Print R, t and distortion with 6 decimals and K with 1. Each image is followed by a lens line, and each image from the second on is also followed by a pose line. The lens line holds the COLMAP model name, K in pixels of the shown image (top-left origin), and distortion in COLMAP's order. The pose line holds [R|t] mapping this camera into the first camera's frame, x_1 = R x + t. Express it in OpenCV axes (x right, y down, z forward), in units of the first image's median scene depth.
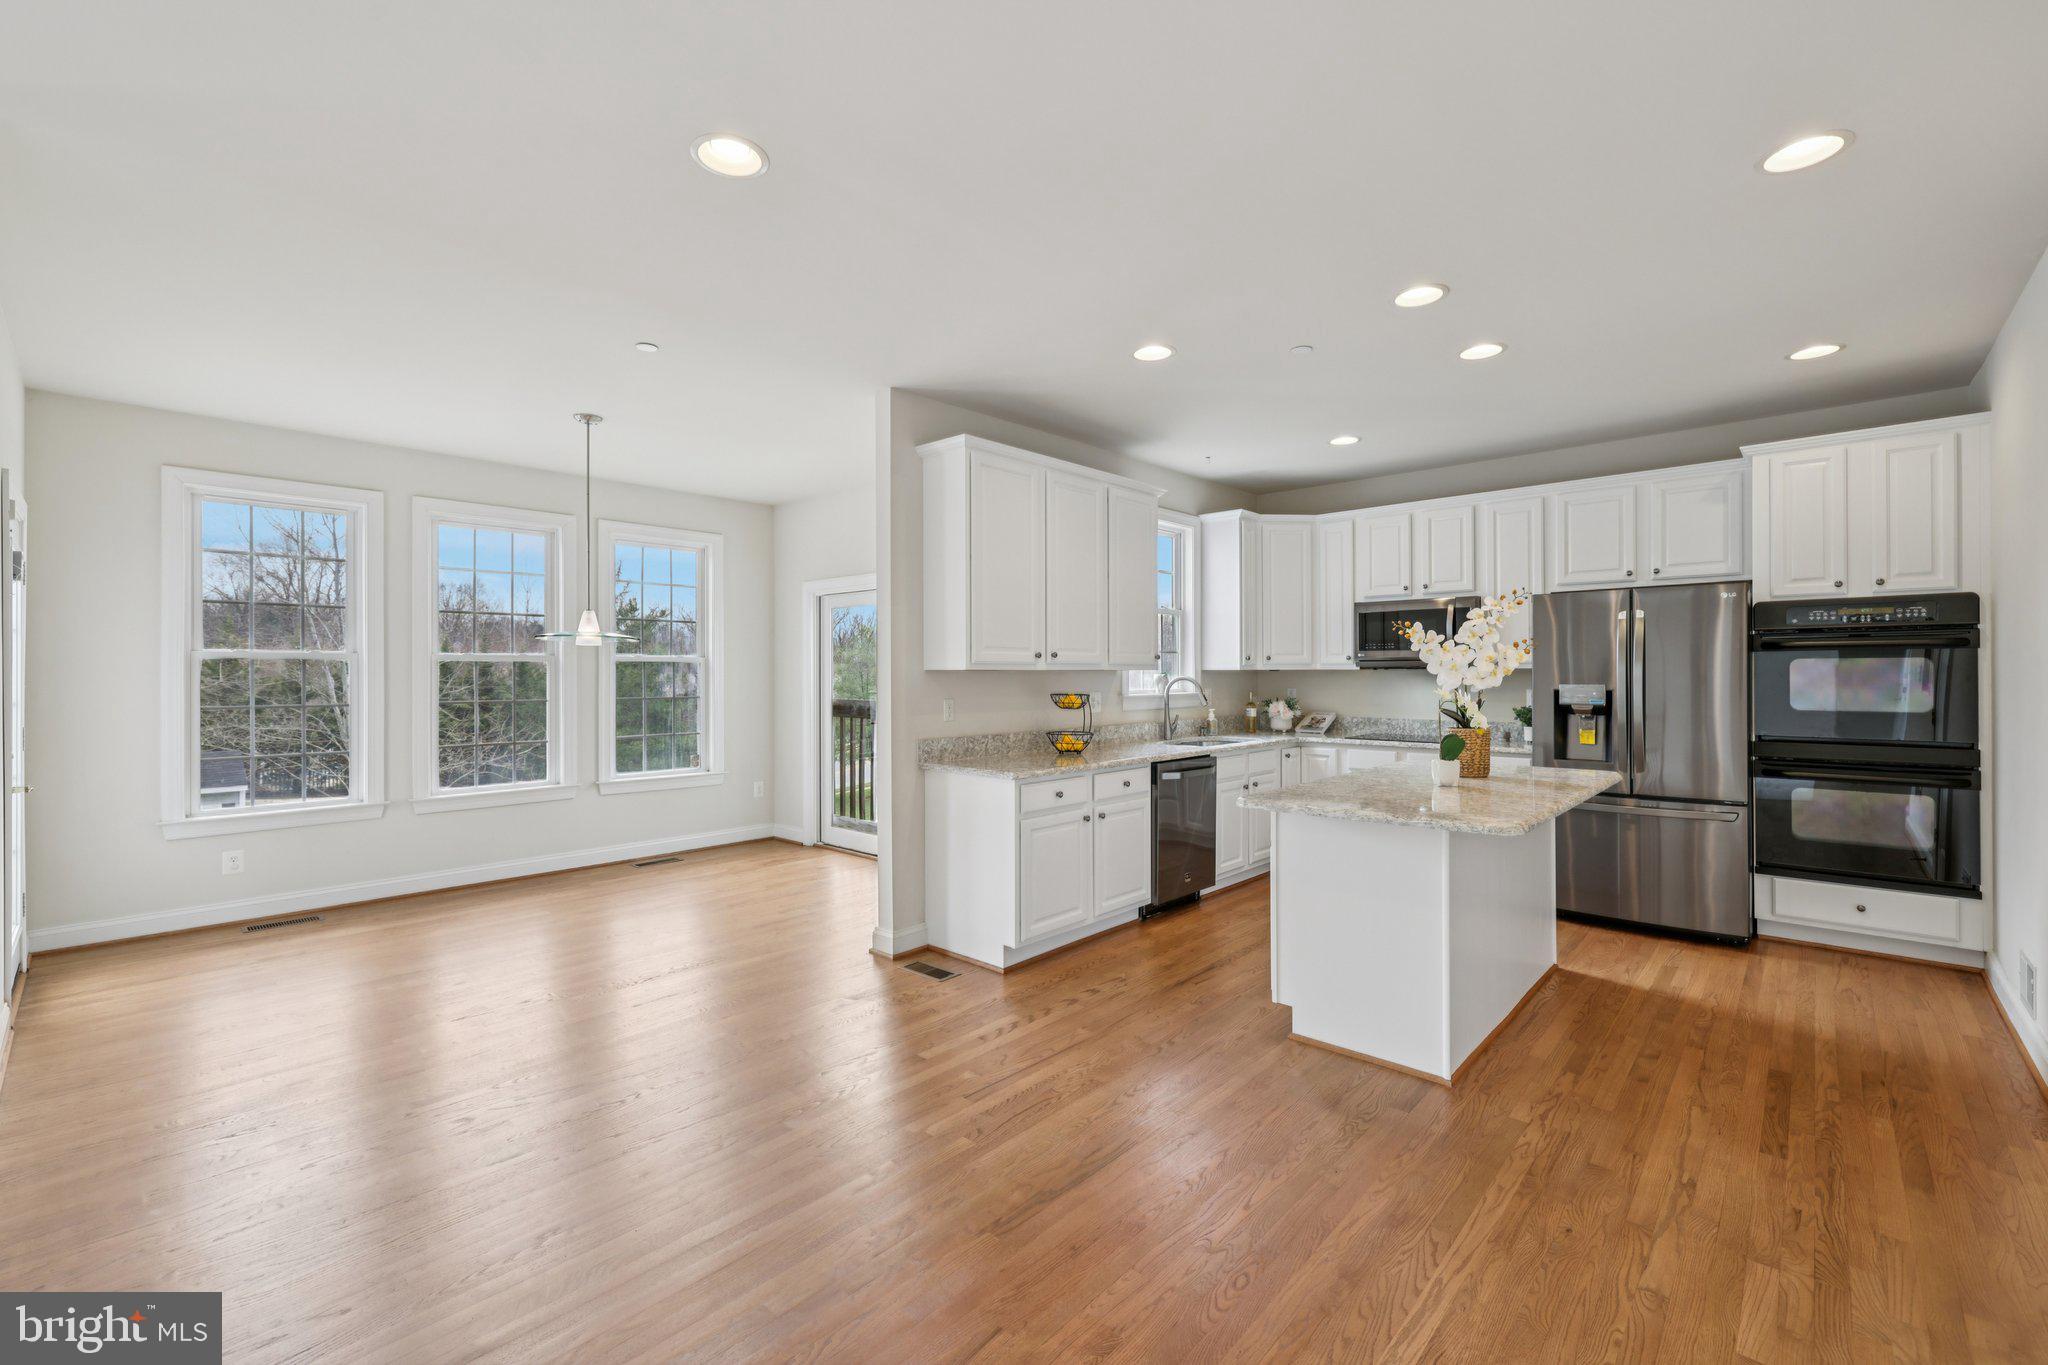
lens RADIAL K [[864.6, 0, 1016.4], [0, 864.6, 673.6], [0, 0, 1]] dist [0.000682, 0.000446]
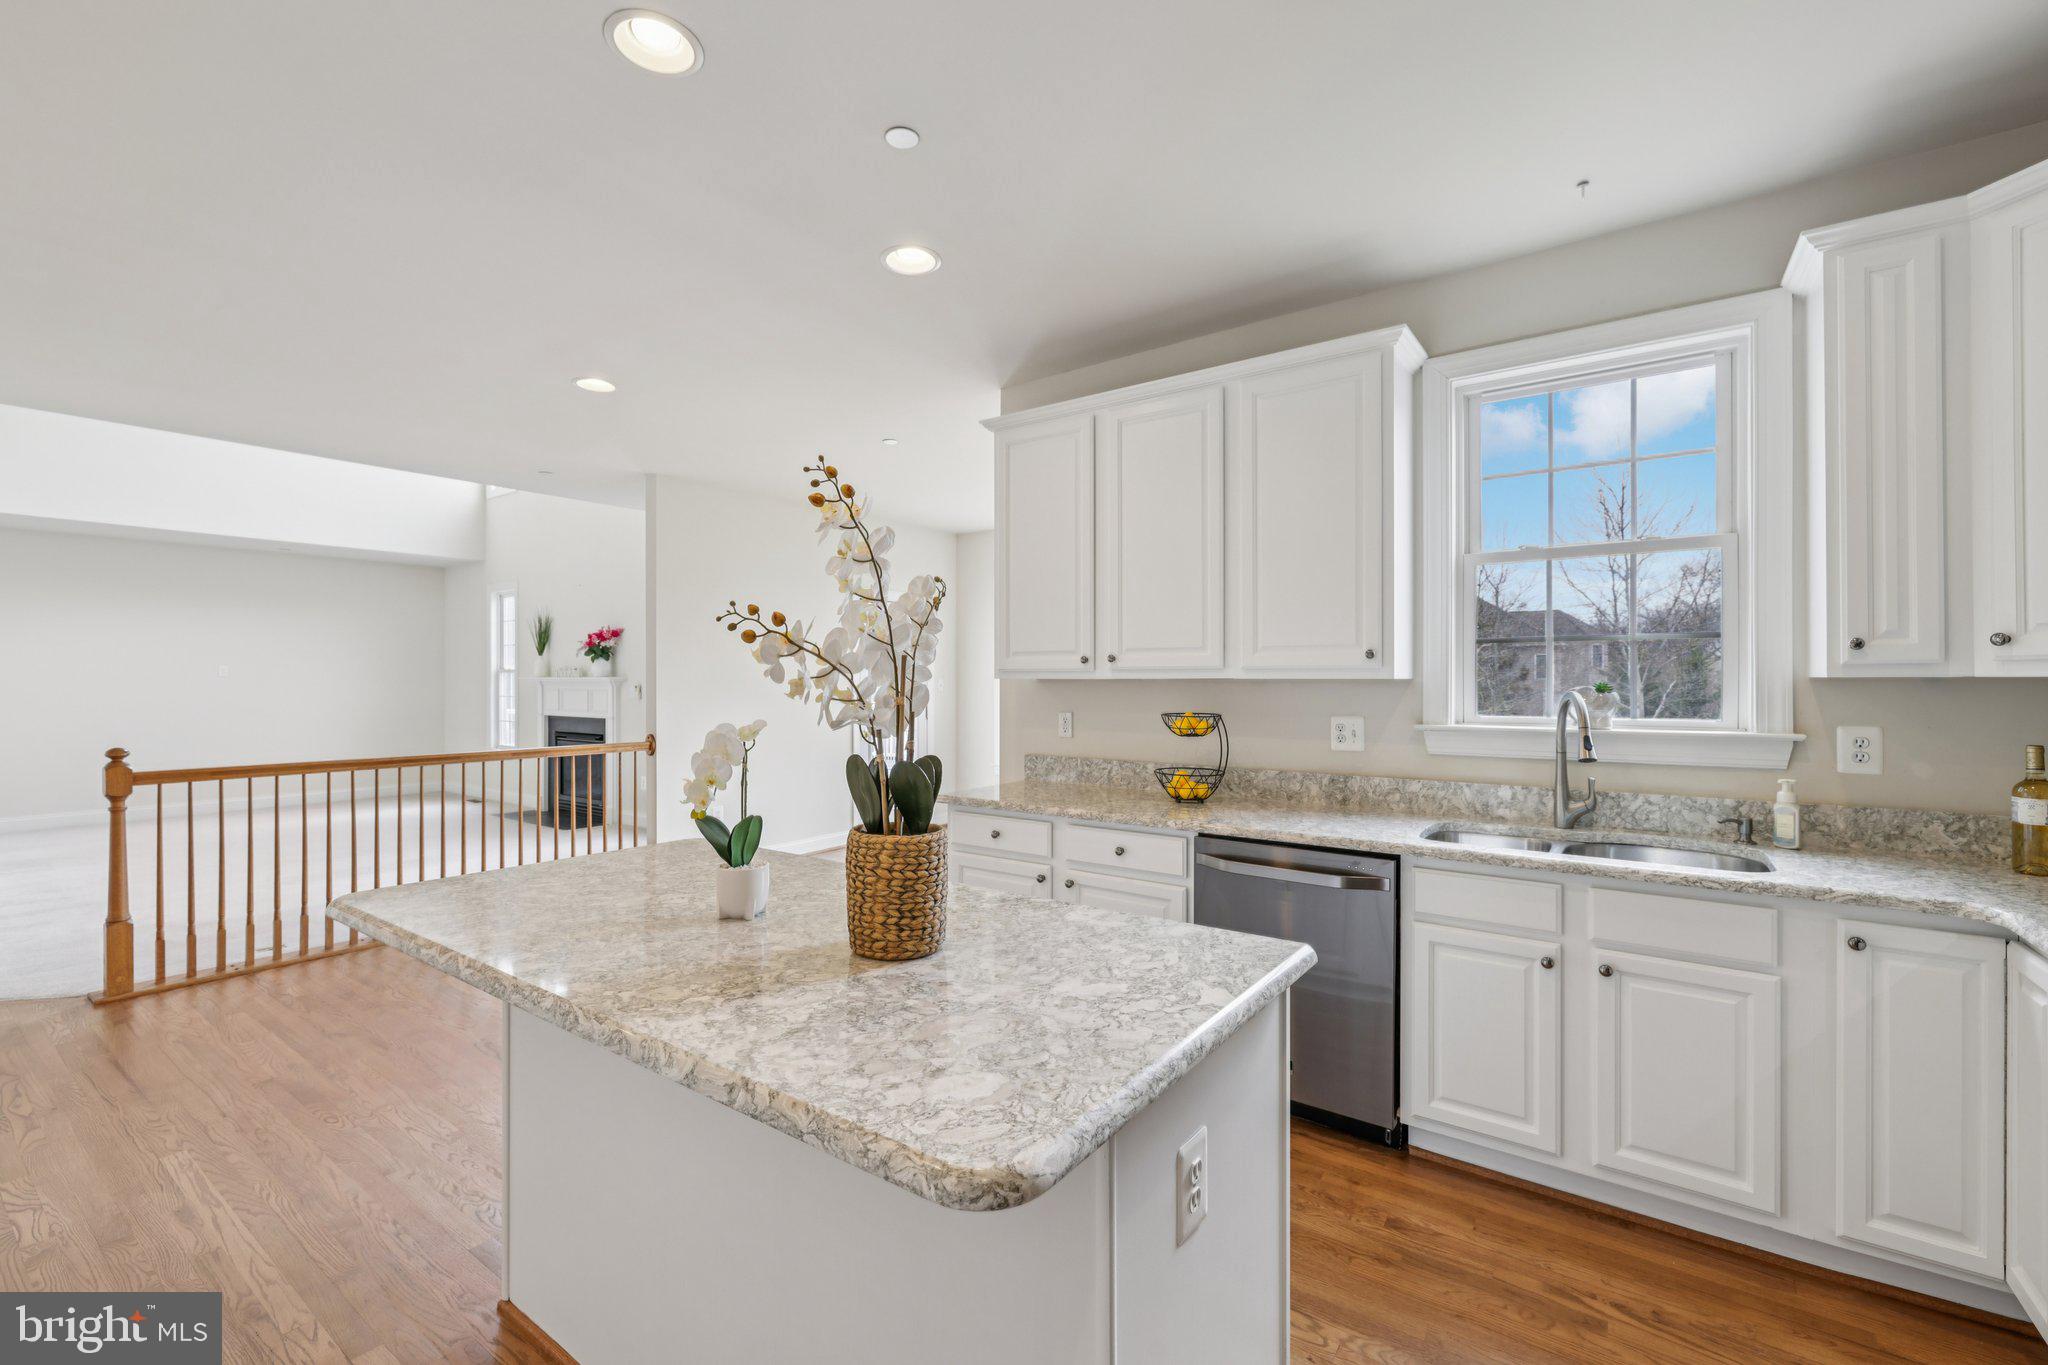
lens RADIAL K [[864.6, 0, 1016.4], [0, 864.6, 673.6], [0, 0, 1]] dist [0.000682, 0.000446]
pose [[0.119486, -0.002543, -0.992833, 0.829480], [-0.000143, 0.999997, -0.002579, -0.007392], [0.992836, 0.000450, 0.119485, 0.898508]]
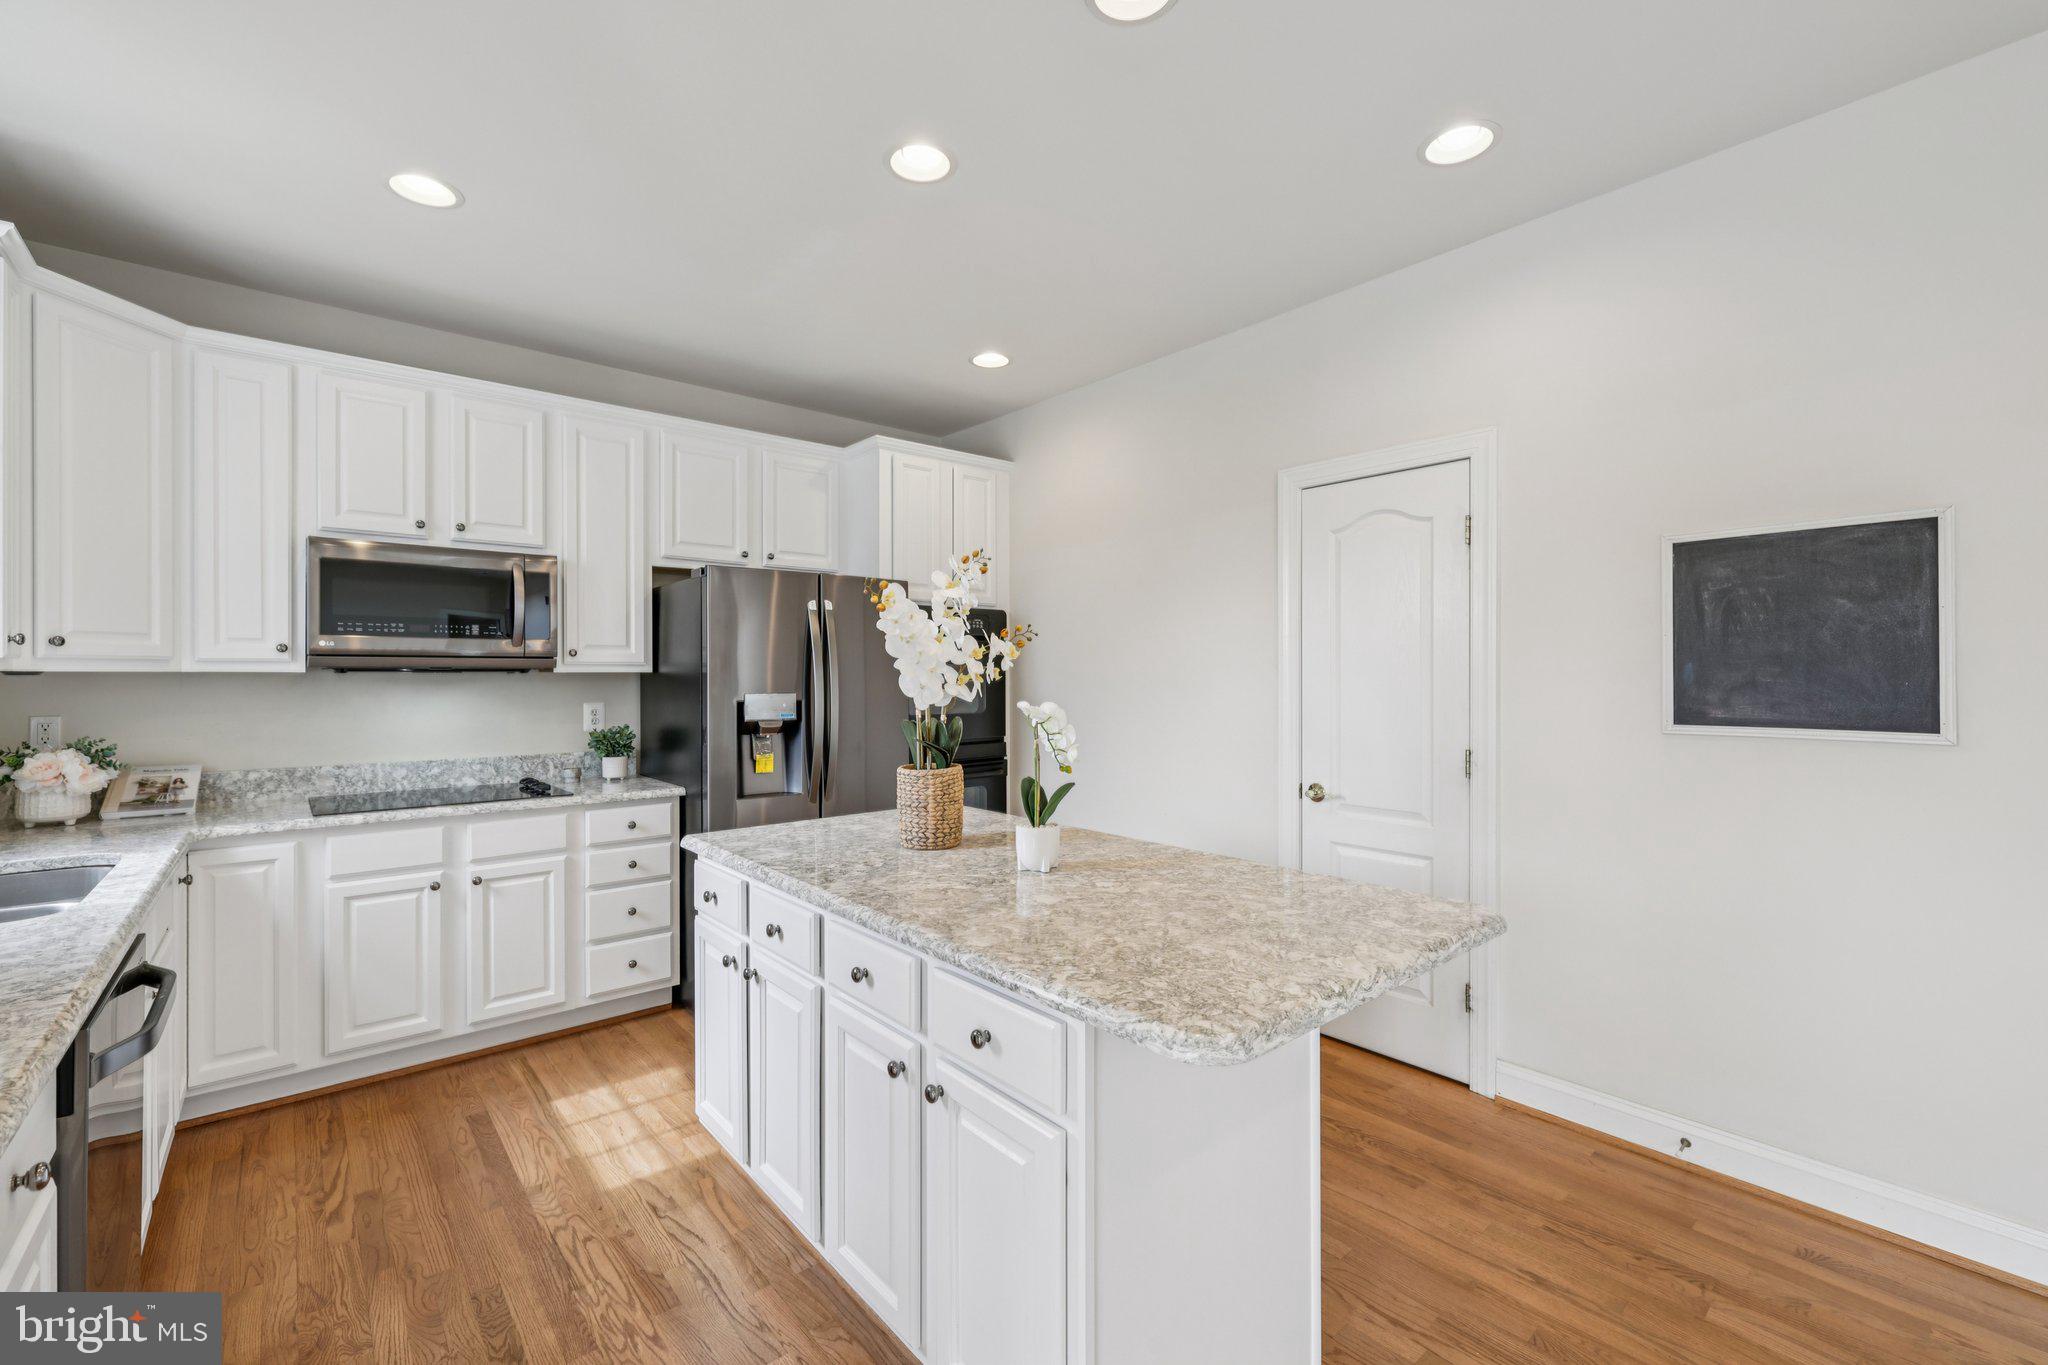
lens RADIAL K [[864.6, 0, 1016.4], [0, 864.6, 673.6], [0, 0, 1]] dist [0.000682, 0.000446]
pose [[0.115657, 0.006675, 0.993267, -0.069149], [0.004749, 0.999962, -0.007273, 0.002217], [-0.993278, 0.005558, 0.115621, 0.775176]]
